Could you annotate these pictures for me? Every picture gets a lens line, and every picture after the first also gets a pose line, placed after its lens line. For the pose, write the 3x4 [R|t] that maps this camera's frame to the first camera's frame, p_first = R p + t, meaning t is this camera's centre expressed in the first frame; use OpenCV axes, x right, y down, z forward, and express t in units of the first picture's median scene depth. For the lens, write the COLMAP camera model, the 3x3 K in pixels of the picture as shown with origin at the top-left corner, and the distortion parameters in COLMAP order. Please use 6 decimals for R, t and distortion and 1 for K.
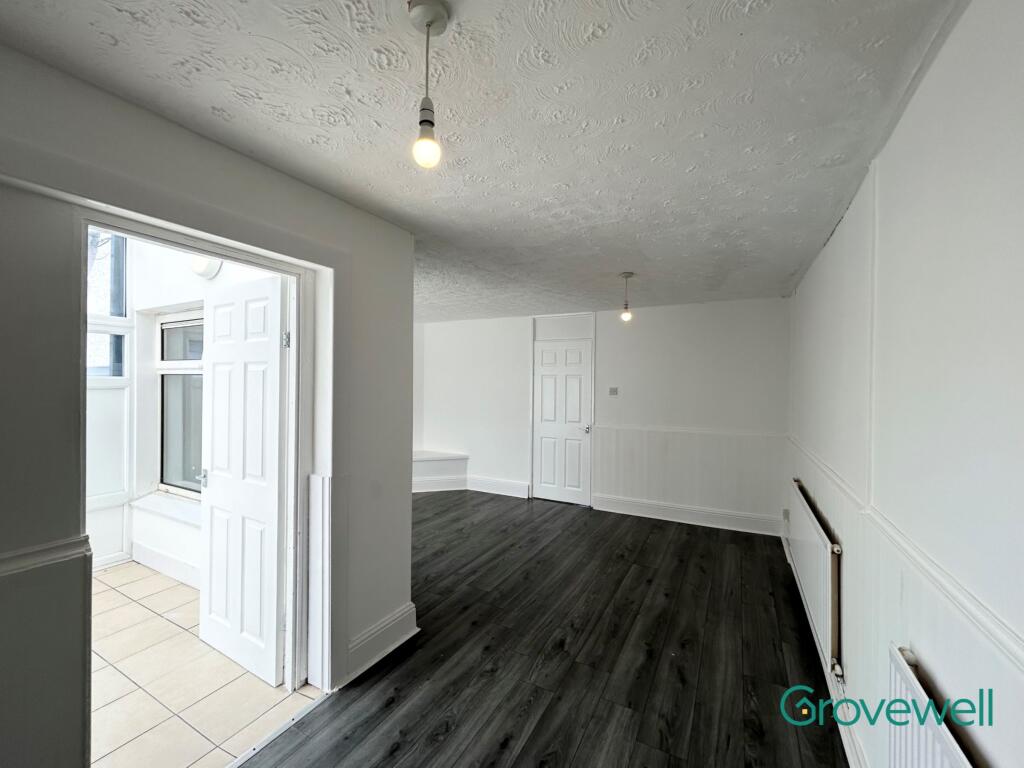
lens RADIAL K [[415.9, 0, 512.0], [0, 415.9, 384.0], [0, 0, 1]] dist [0.000383, 0.000065]
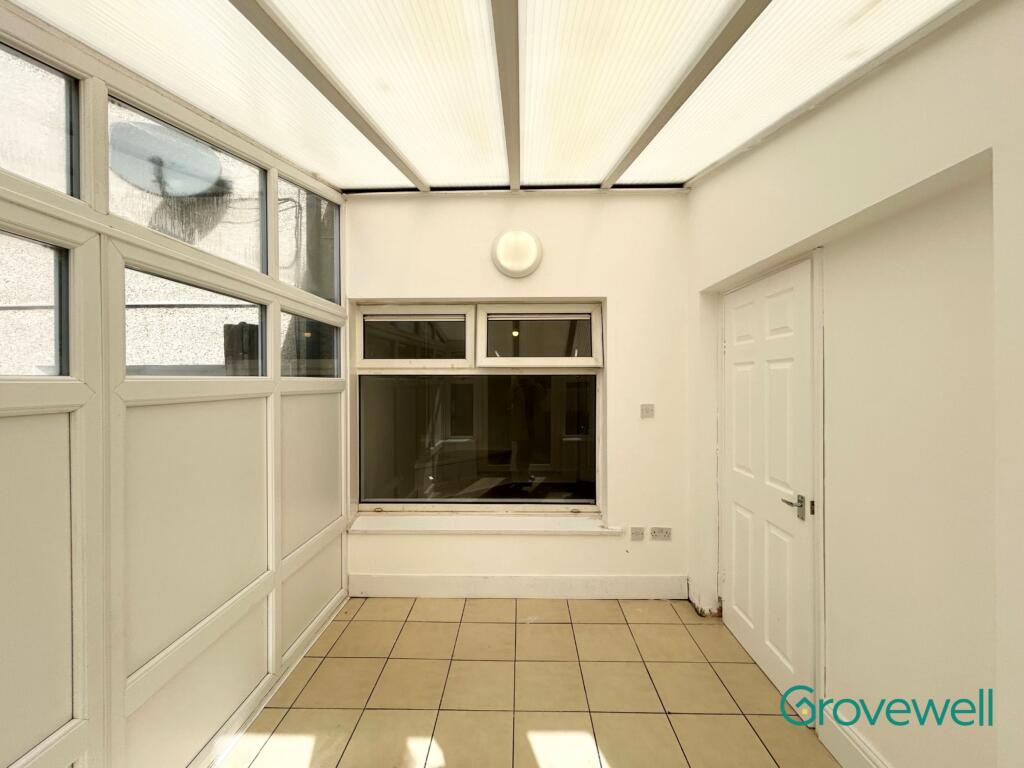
lens RADIAL K [[415.9, 0, 512.0], [0, 415.9, 384.0], [0, 0, 1]] dist [0.000383, 0.000065]
pose [[0.890917, -0.014665, 0.453930, -0.963442], [0.013161, 0.999892, 0.006474, -0.006124], [-0.453976, 0.000207, 0.891014, 0.103020]]
